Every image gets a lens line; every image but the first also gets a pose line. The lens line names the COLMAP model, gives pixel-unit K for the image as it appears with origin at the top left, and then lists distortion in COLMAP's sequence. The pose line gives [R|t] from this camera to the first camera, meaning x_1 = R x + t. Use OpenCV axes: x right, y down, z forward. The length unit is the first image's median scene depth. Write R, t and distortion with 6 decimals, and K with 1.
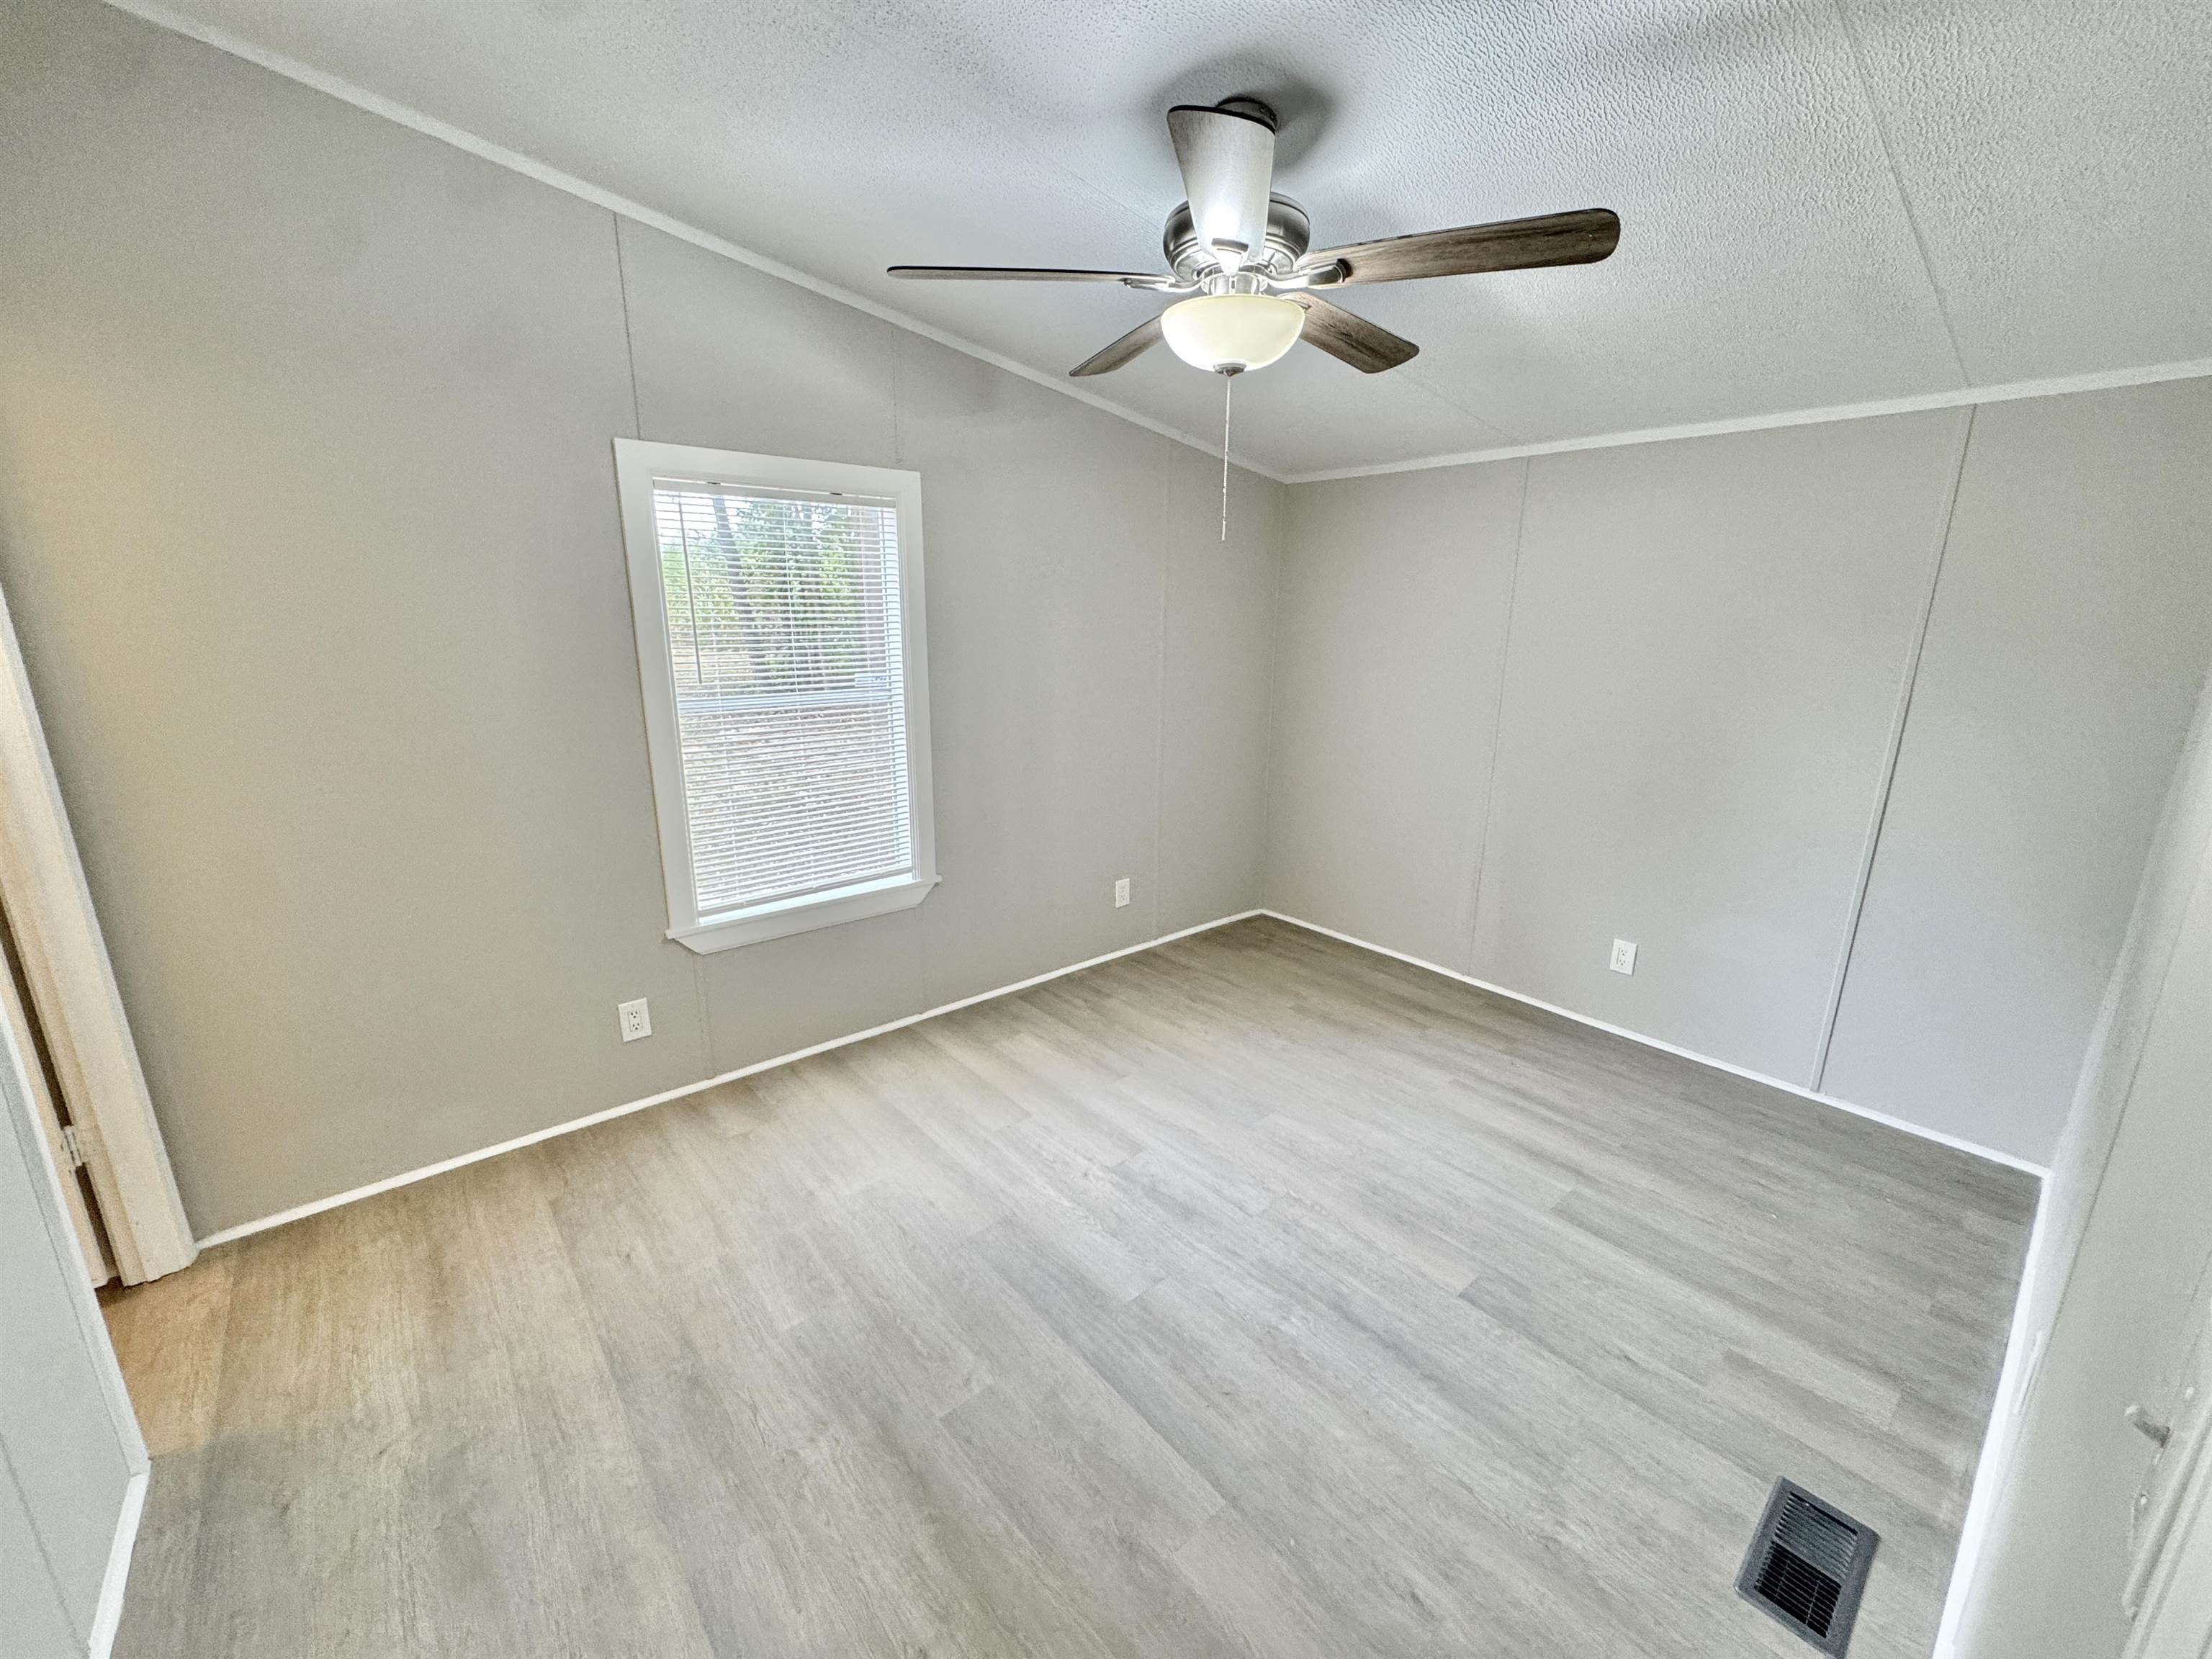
lens RADIAL K [[886.8, 0, 1110.9], [0, 886.8, 827.9], [0, 0, 1]] dist [-0.004048, 0.000537]
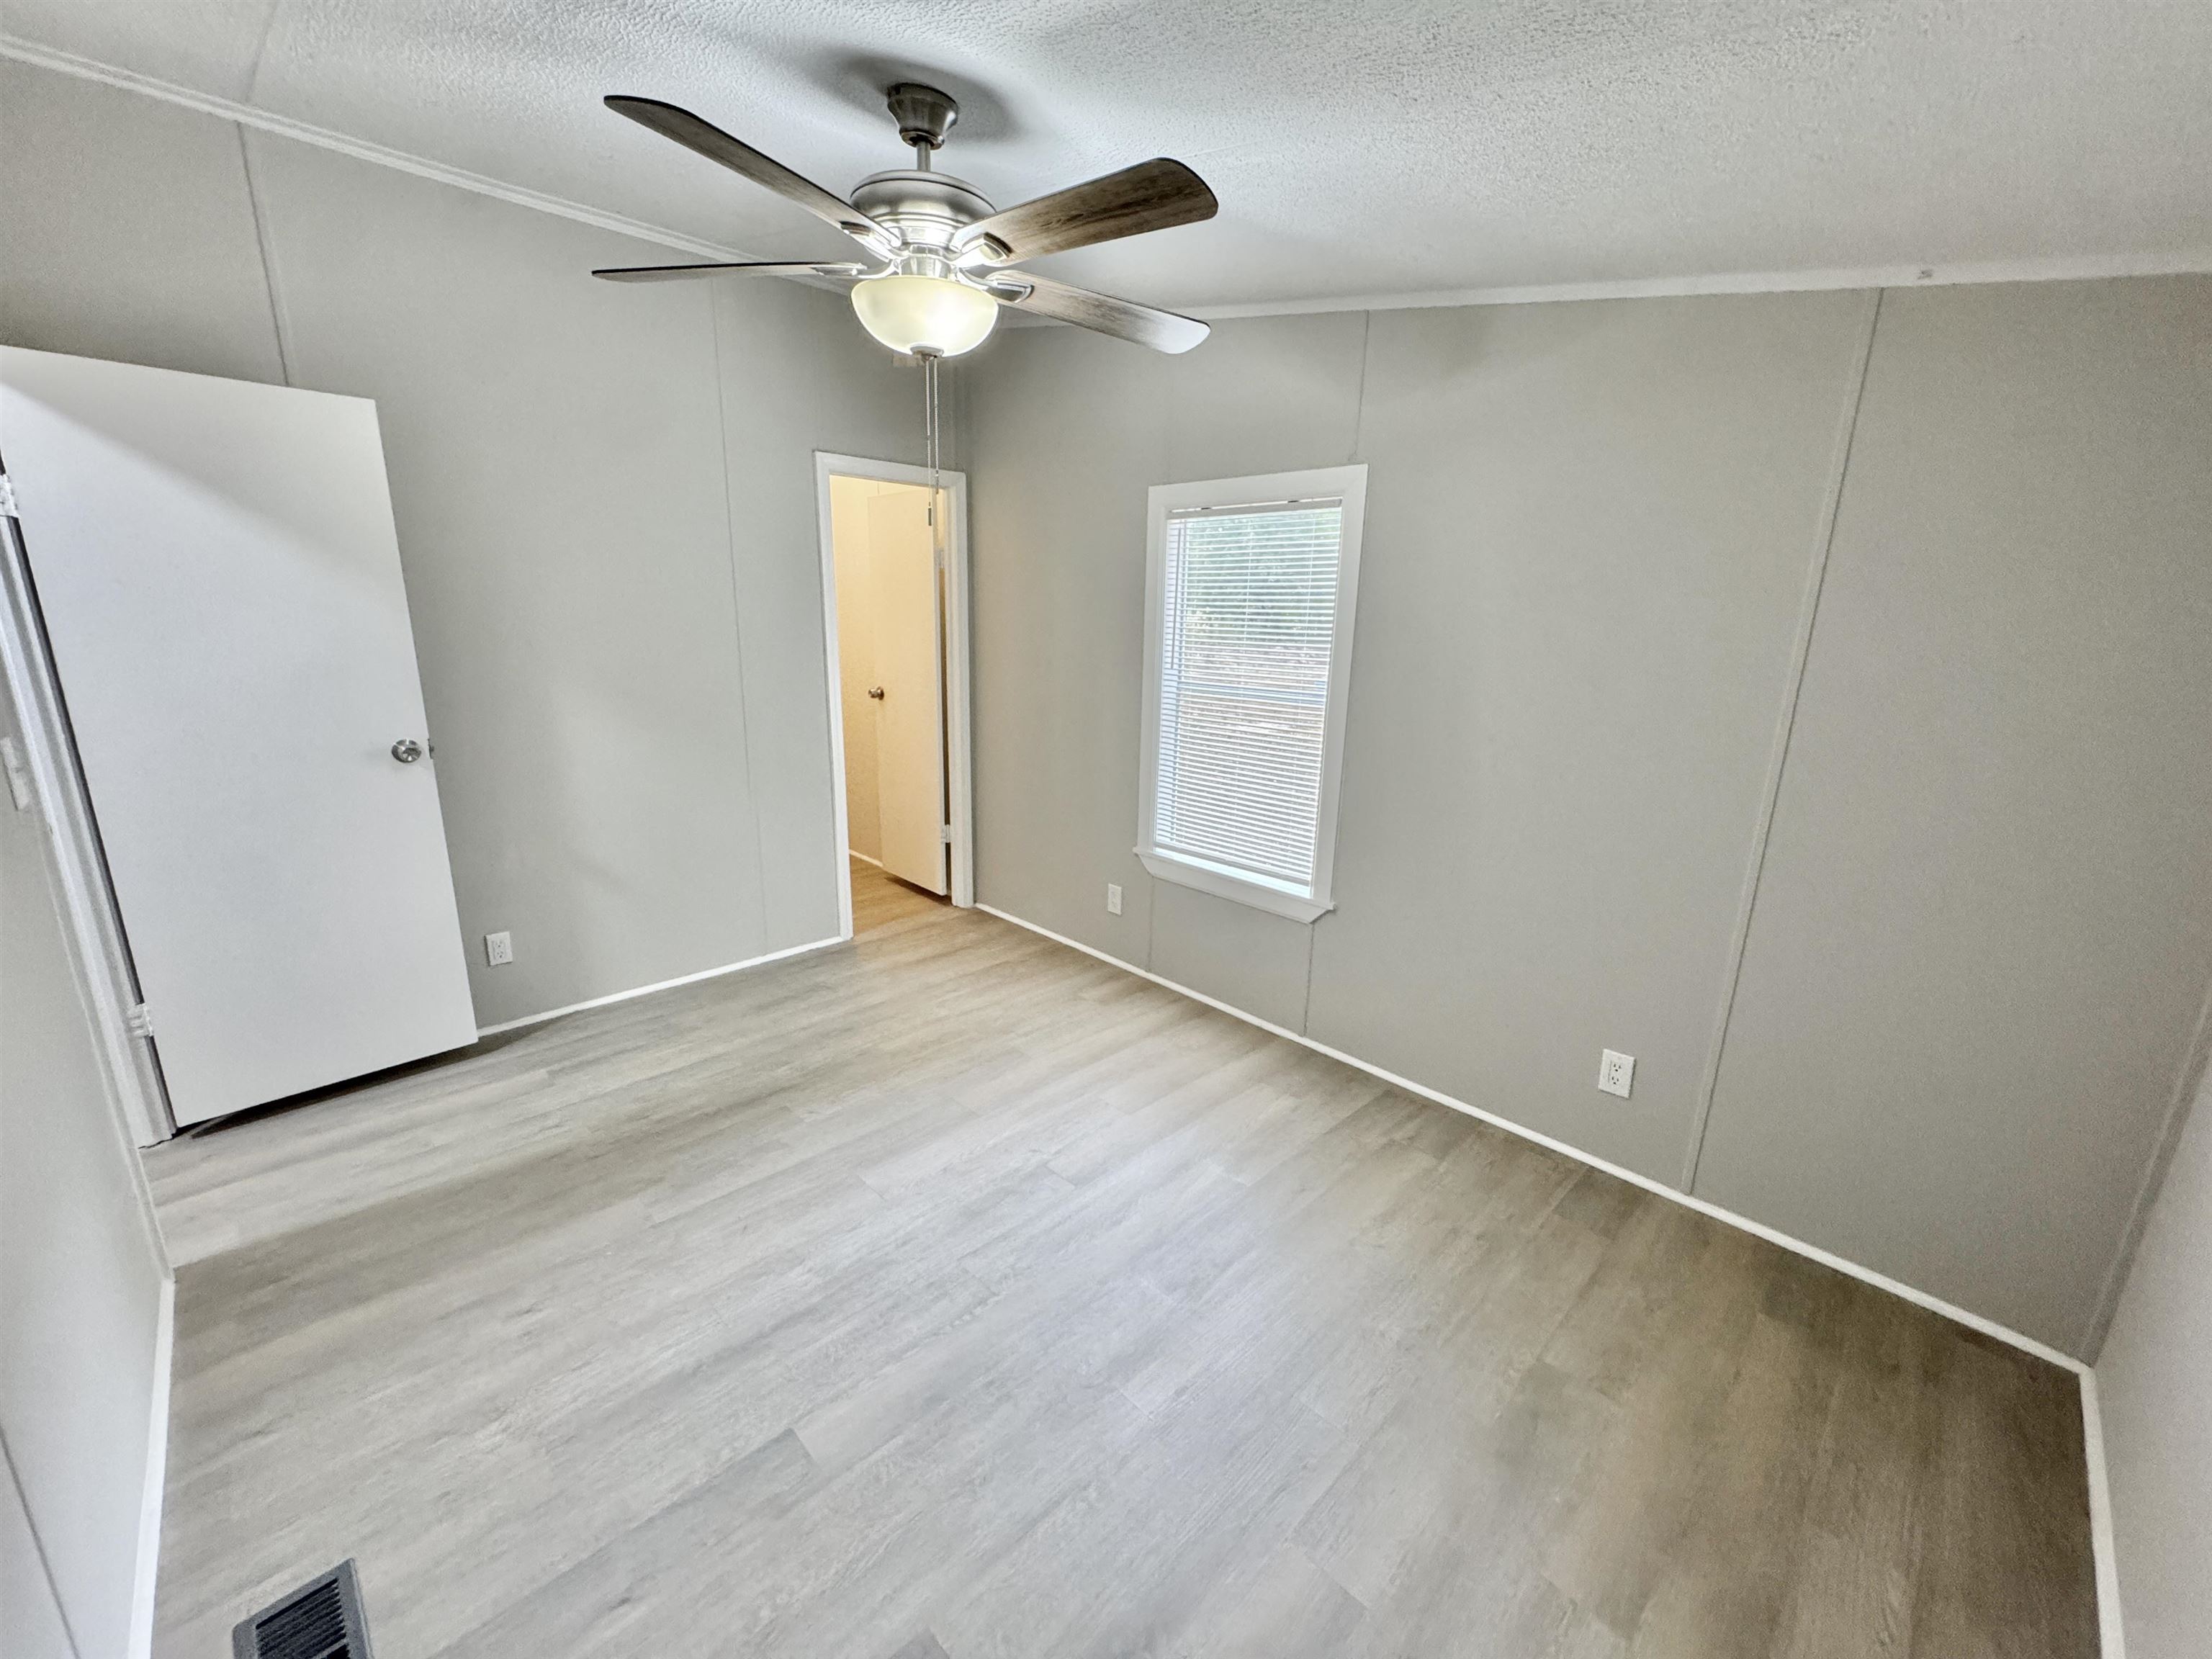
lens RADIAL K [[886.8, 0, 1110.9], [0, 886.8, 827.9], [0, 0, 1]] dist [-0.004048, 0.000537]
pose [[0.072106, 0.233119, -0.969771, 0.880081], [-0.266988, 0.941331, 0.206431, -0.196742], [0.960999, 0.244032, 0.130116, 0.851933]]
